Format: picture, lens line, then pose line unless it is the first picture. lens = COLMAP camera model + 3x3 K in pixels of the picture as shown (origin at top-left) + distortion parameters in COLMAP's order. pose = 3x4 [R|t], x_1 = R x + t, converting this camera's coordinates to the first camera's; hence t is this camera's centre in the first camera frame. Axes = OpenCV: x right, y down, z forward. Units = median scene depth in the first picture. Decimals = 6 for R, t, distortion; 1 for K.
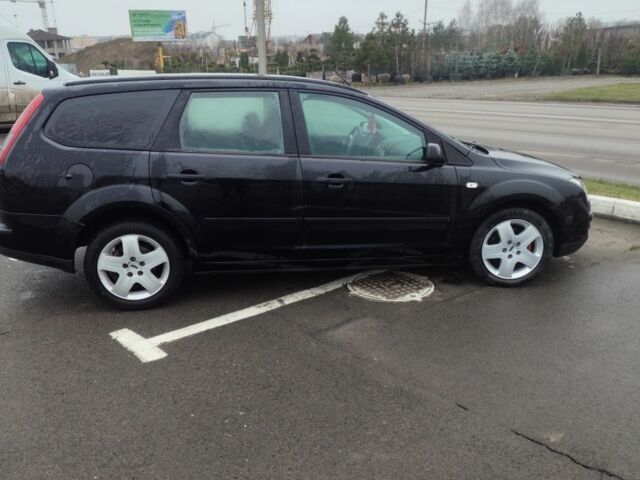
lens RADIAL K [[651.9, 0, 320.0], [0, 651.9, 240.0], [0, 0, 1]] dist [0.012155, 0.005500]
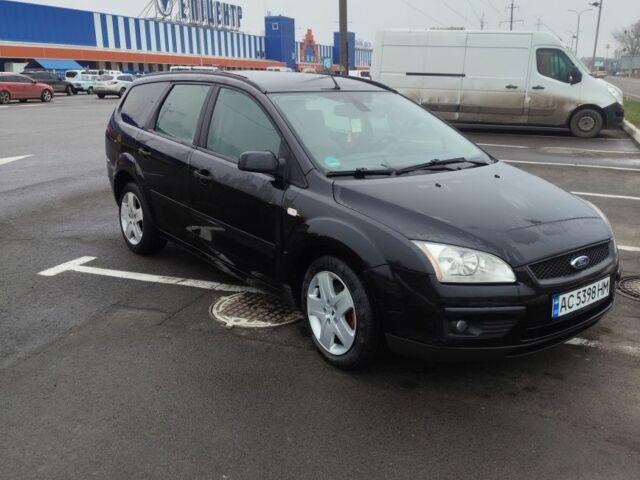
lens RADIAL K [[651.9, 0, 320.0], [0, 651.9, 240.0], [0, 0, 1]] dist [0.012155, 0.005500]
pose [[0.452902, 0.230015, -0.861379, 0.918463], [-0.242590, 0.961488, 0.129196, -0.158619], [0.857922, 0.150449, 0.491259, 0.638495]]
